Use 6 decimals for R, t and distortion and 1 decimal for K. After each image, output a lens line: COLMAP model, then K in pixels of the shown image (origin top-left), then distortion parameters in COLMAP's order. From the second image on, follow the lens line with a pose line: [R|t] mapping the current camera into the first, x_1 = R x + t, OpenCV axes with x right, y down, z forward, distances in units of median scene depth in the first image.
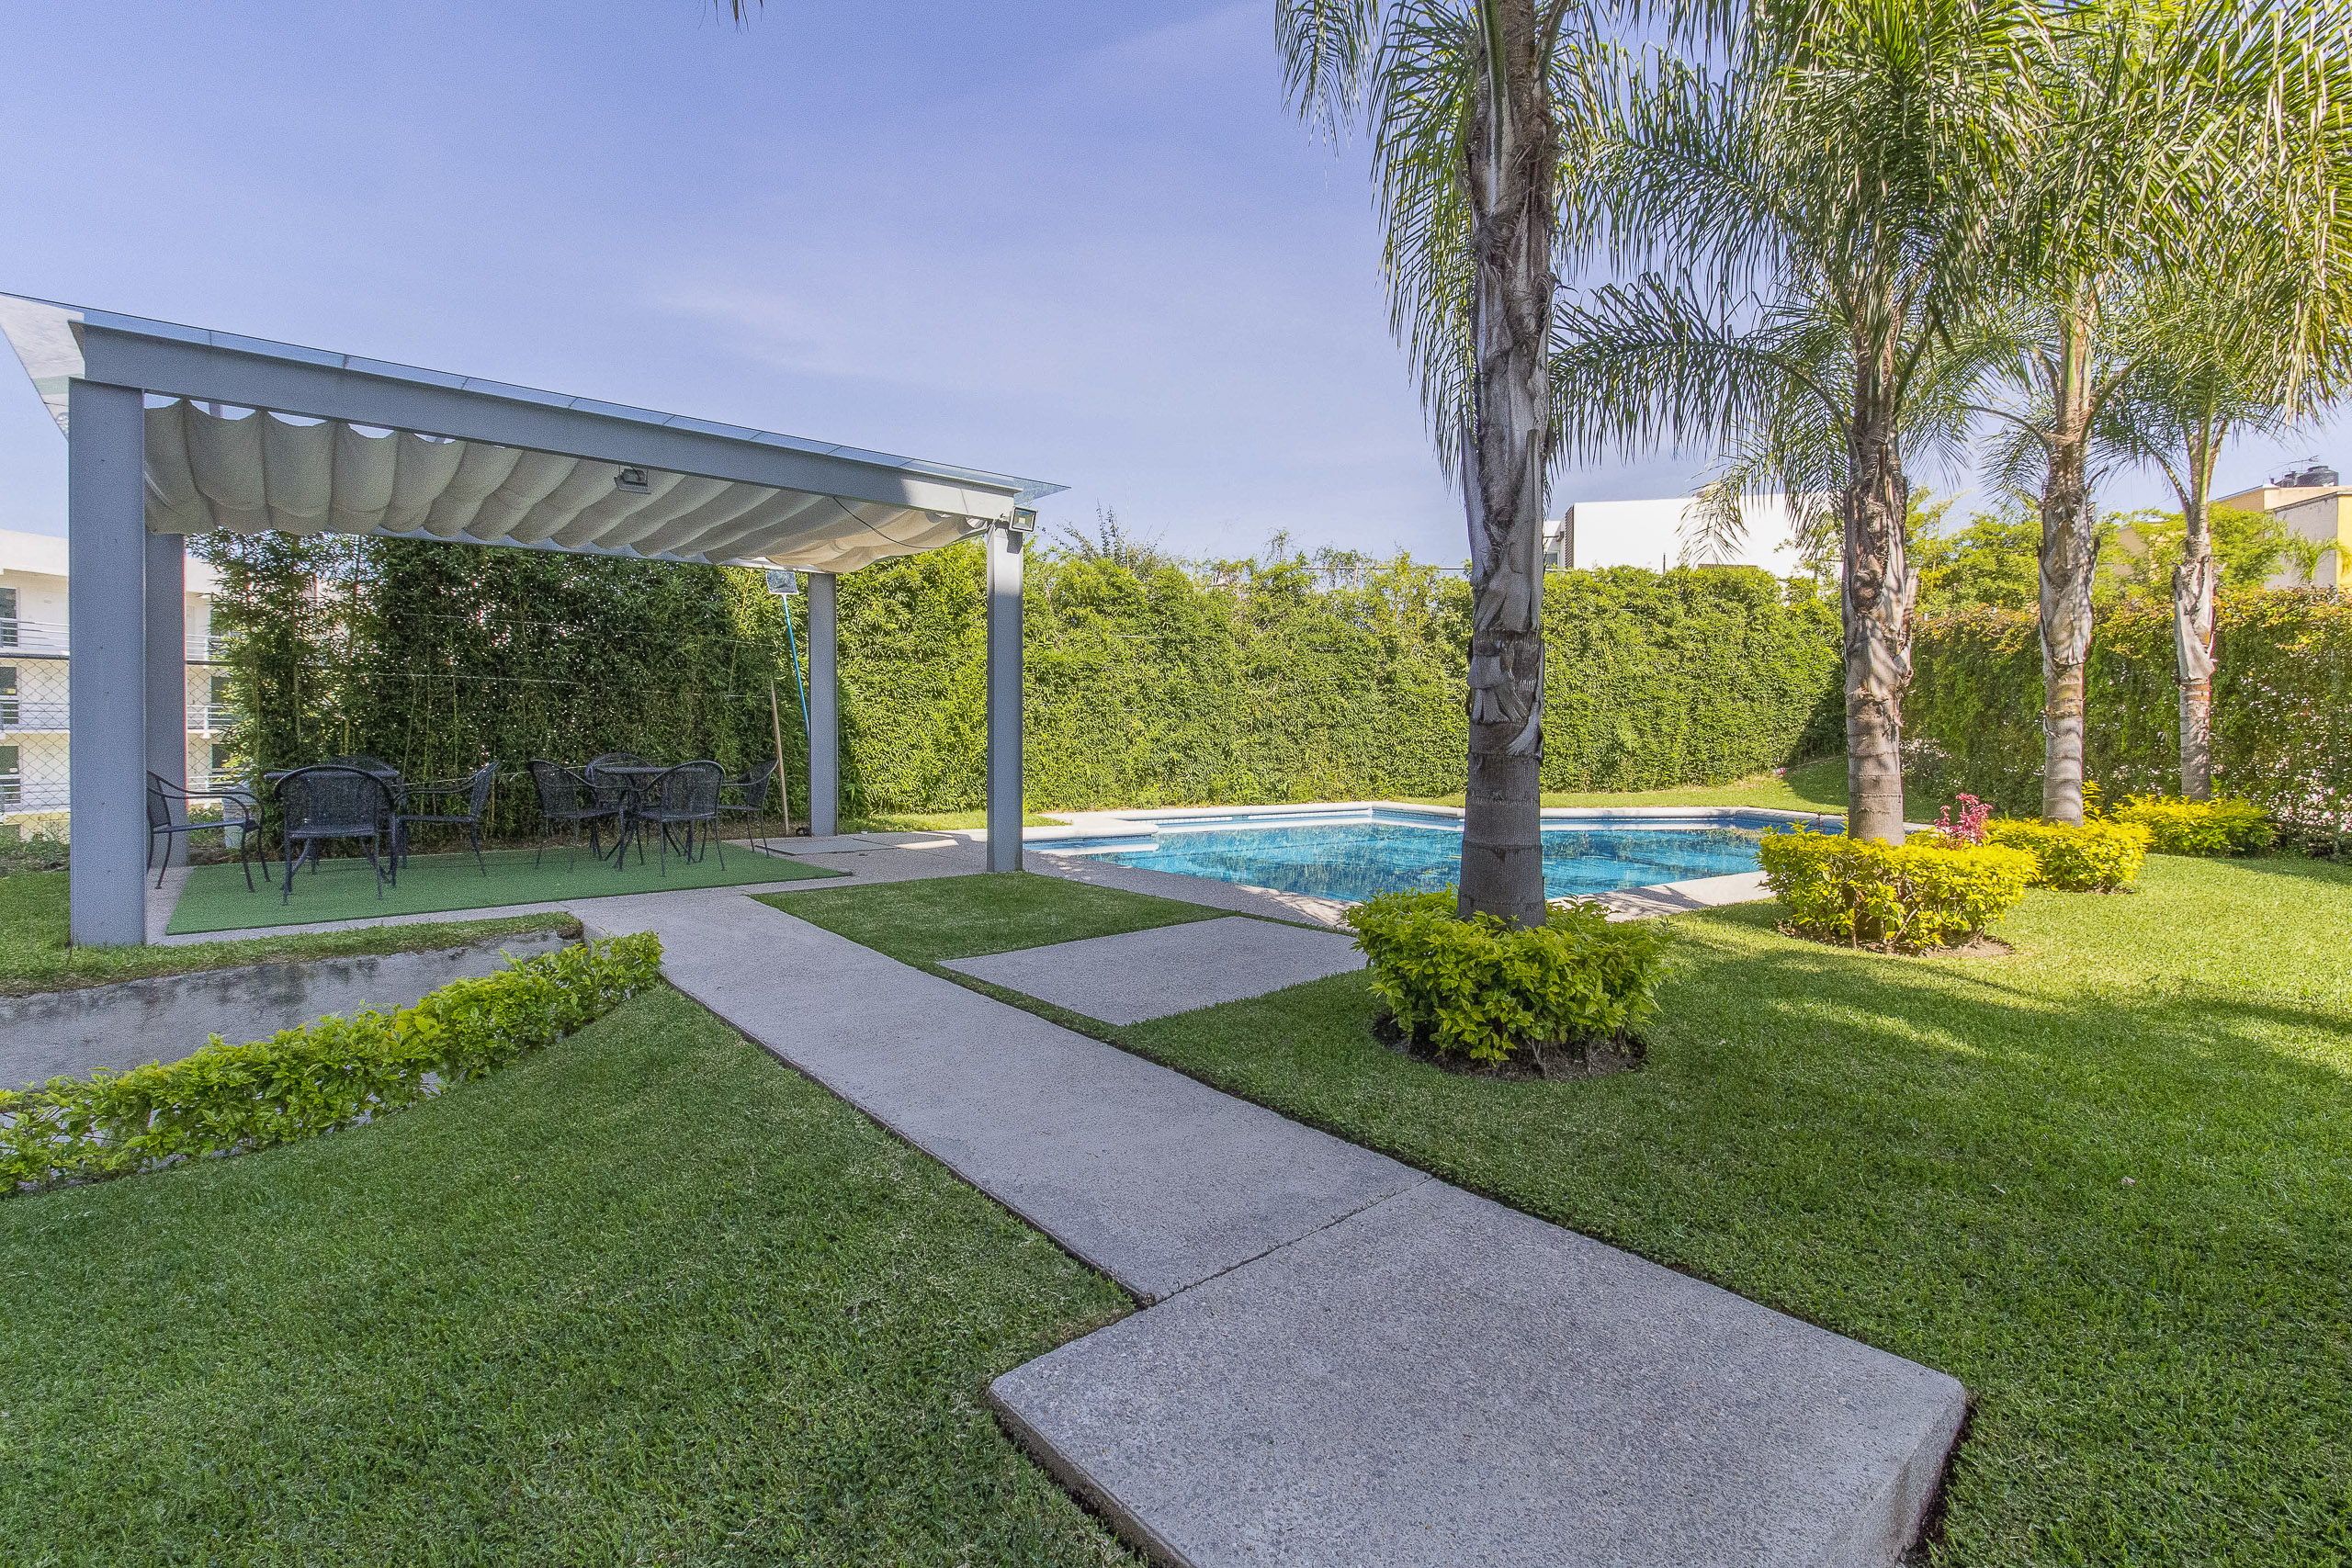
lens RADIAL K [[1059.9, 0, 1184.1], [0, 1059.9, 762.2], [0, 0, 1]] dist [0.001943, 0.000208]
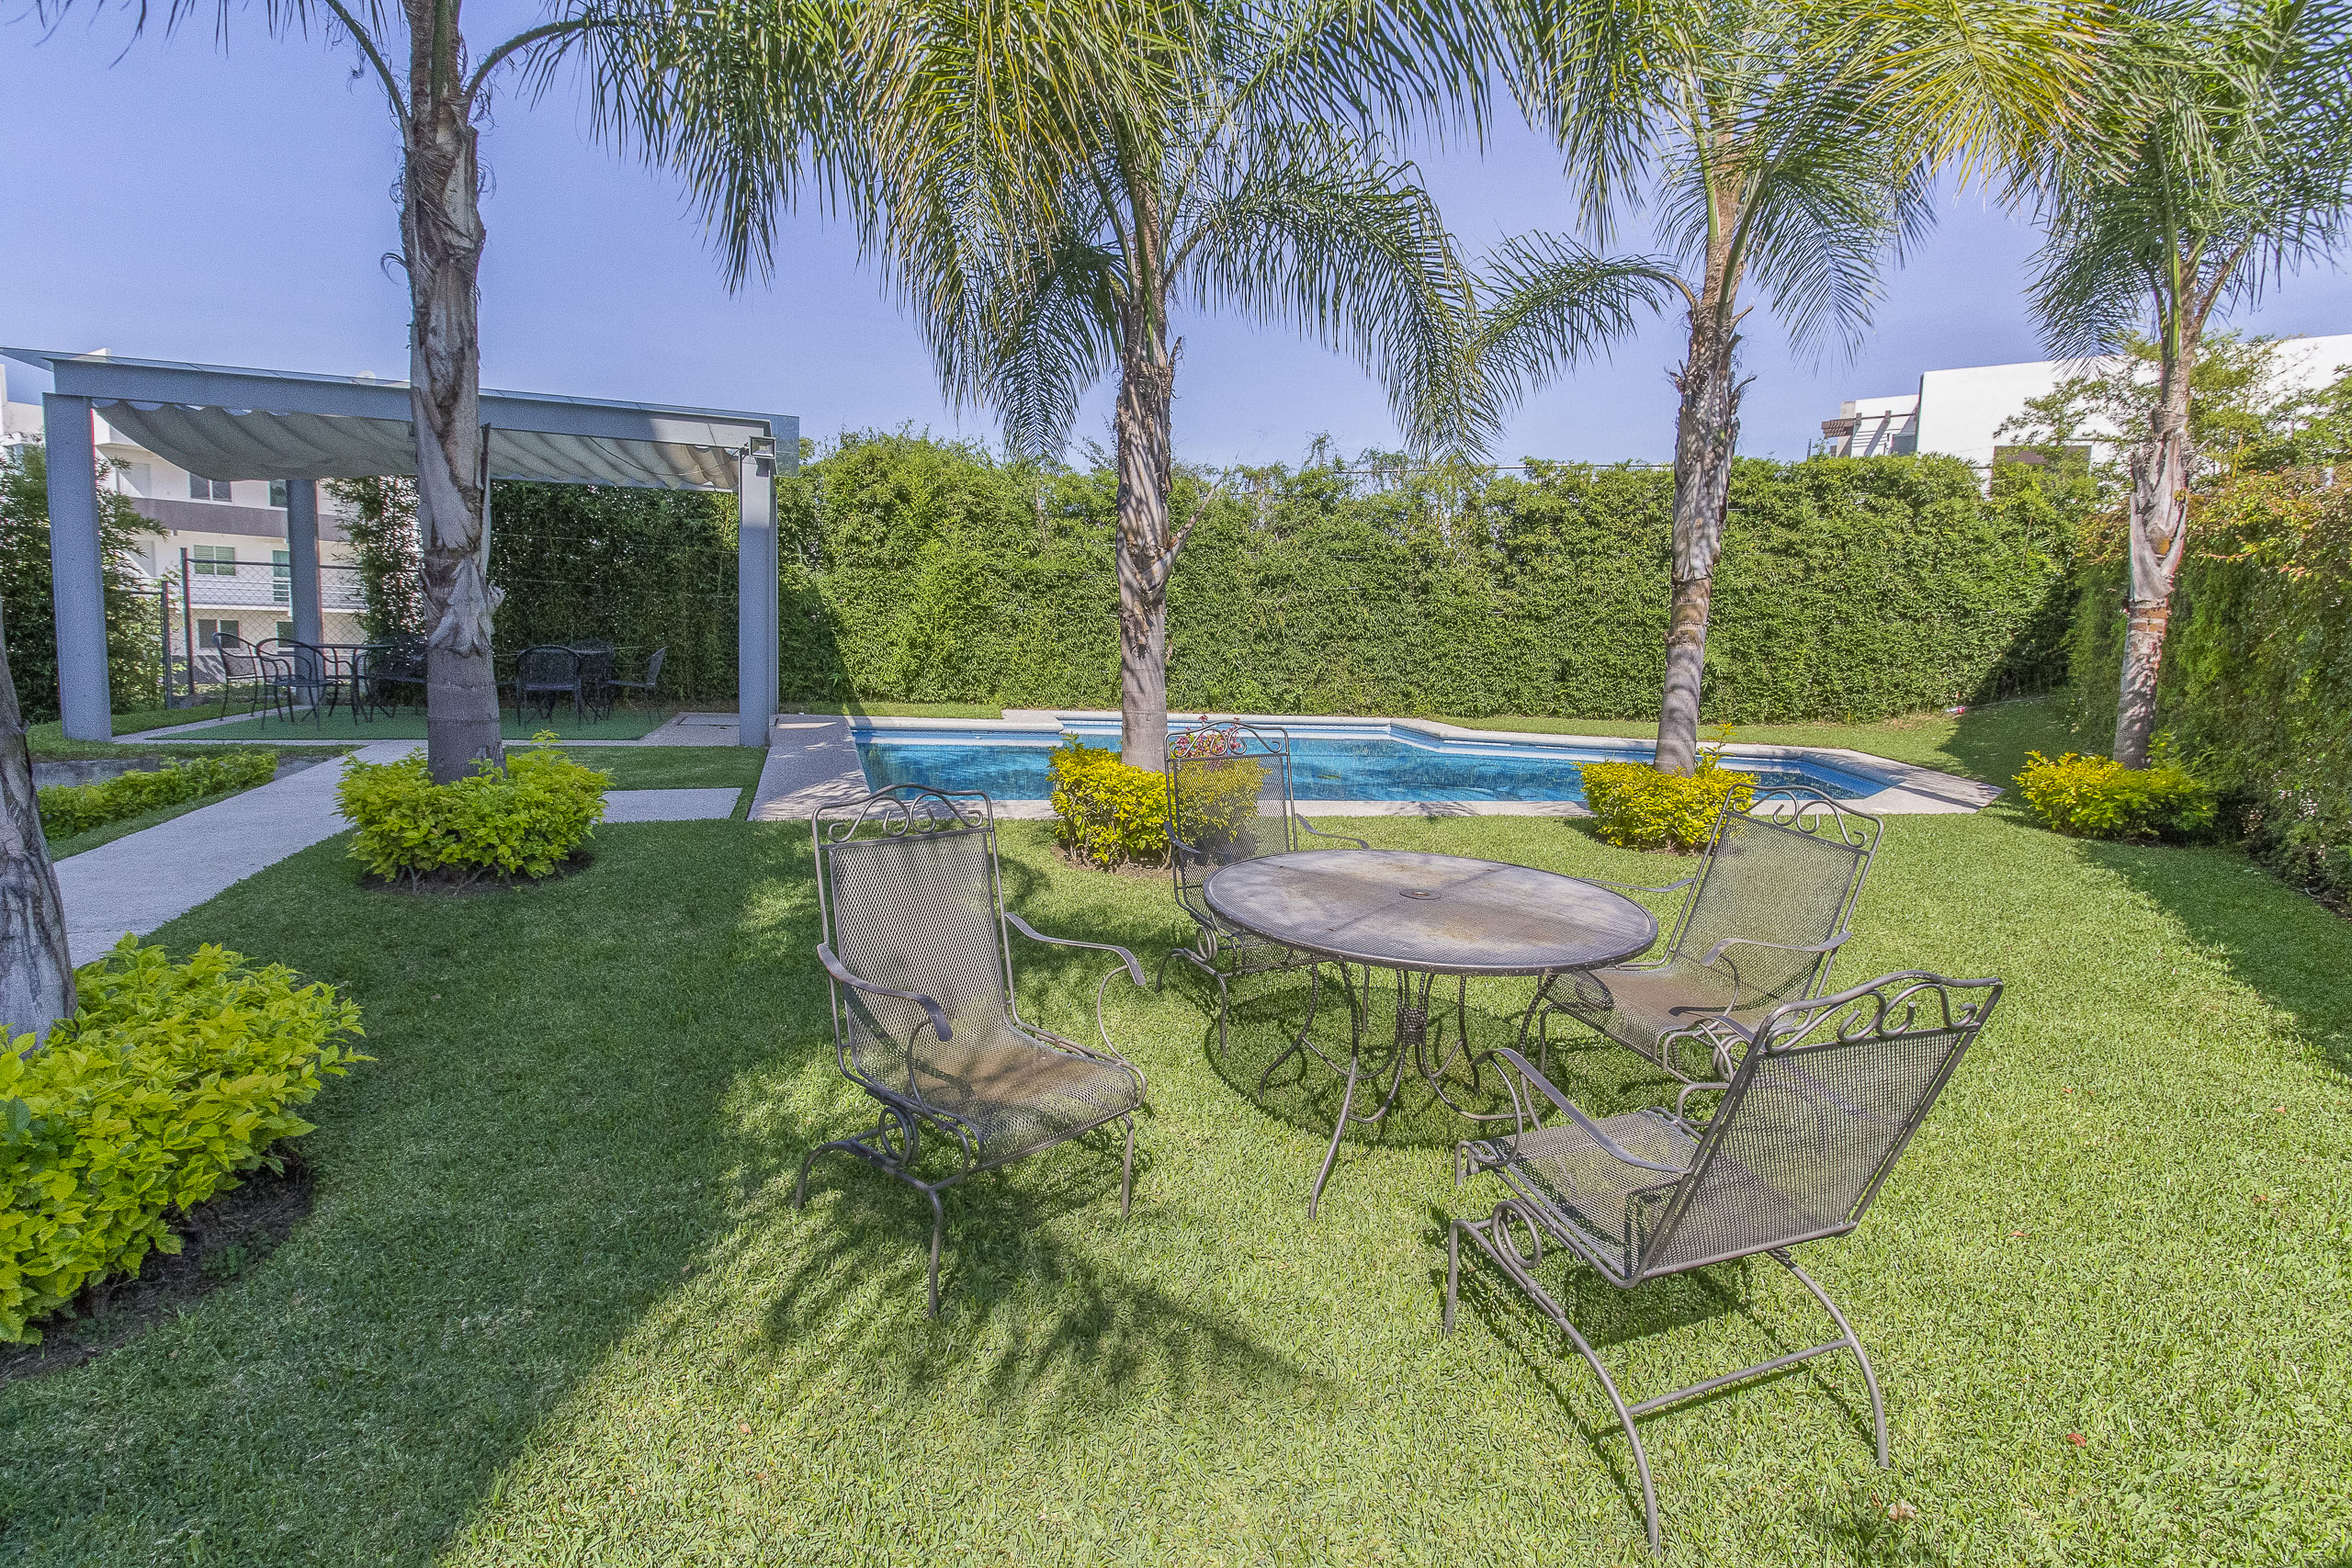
lens RADIAL K [[1064.5, 0, 1177.6], [0, 1064.5, 761.1], [0, 0, 1]] dist [0.015564, -0.013198]
pose [[0.926062, 0.071222, -0.370589, 0.353544], [-0.039404, 0.994910, 0.092743, -0.005711], [0.375308, -0.071283, 0.924155, 0.027547]]
